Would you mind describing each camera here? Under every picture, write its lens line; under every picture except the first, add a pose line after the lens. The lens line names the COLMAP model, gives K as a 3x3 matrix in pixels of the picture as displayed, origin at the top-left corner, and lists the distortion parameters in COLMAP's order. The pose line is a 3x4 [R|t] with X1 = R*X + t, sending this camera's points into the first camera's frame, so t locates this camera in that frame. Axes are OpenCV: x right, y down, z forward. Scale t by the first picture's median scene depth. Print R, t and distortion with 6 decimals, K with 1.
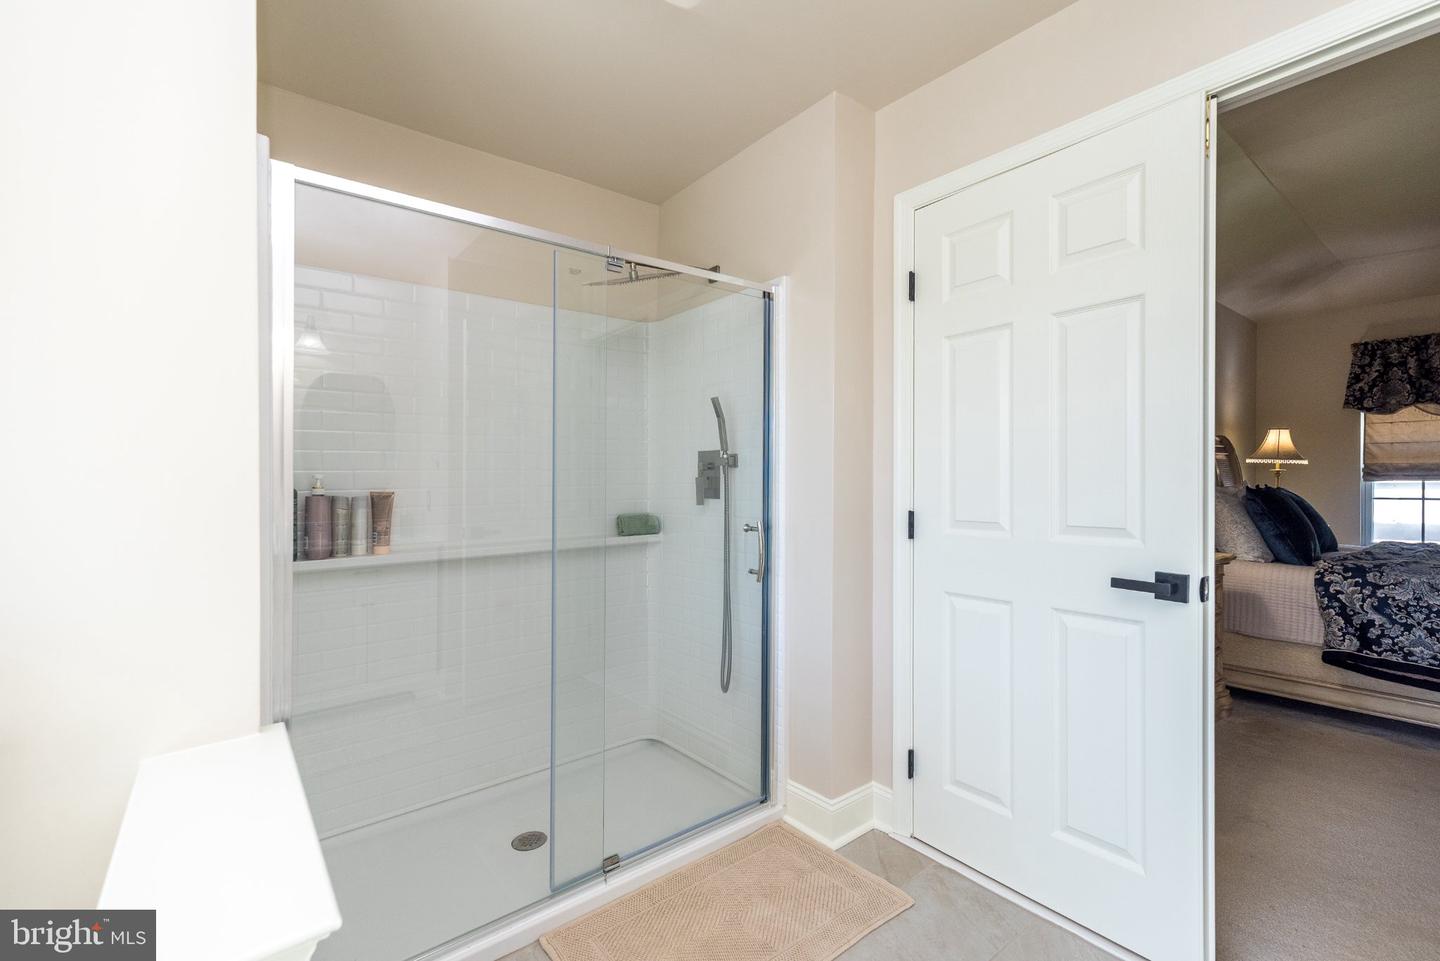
lens RADIAL K [[622.6, 0, 720.6], [0, 622.6, 497.4], [0, 0, 1]] dist [0.003586, 0.000392]
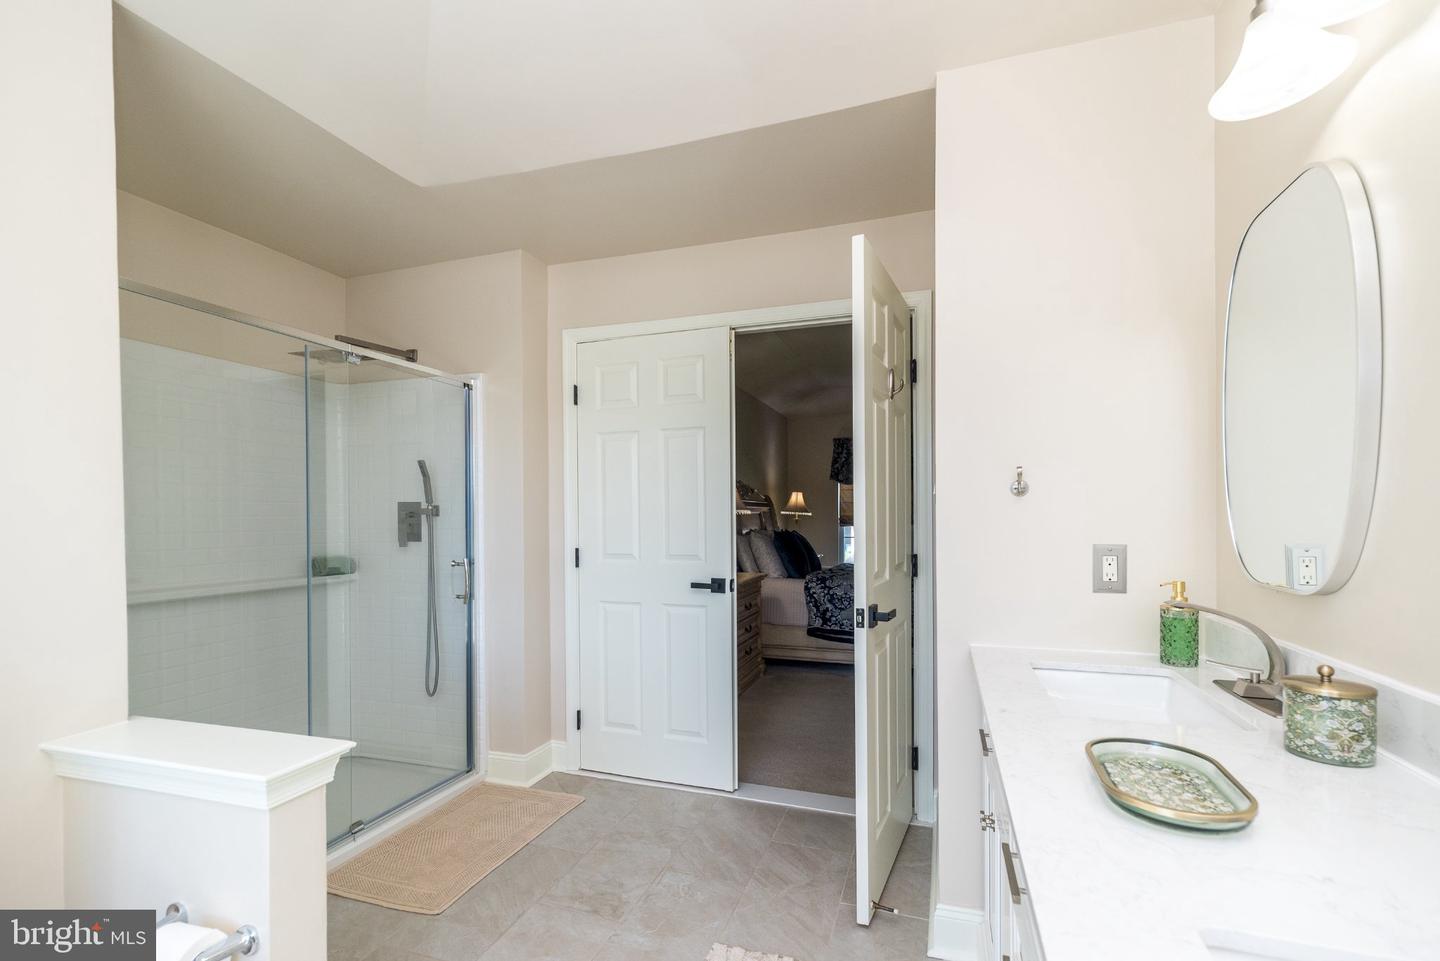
lens RADIAL K [[647.6, 0, 725.6], [0, 647.6, 540.3], [0, 0, 1]] dist [0.000886, 0.000036]
pose [[0.836806, -0.010024, 0.547408, -0.219809], [0.009916, 0.999946, 0.003152, 0.001803], [-0.547410, 0.002791, 0.836860, -0.437112]]
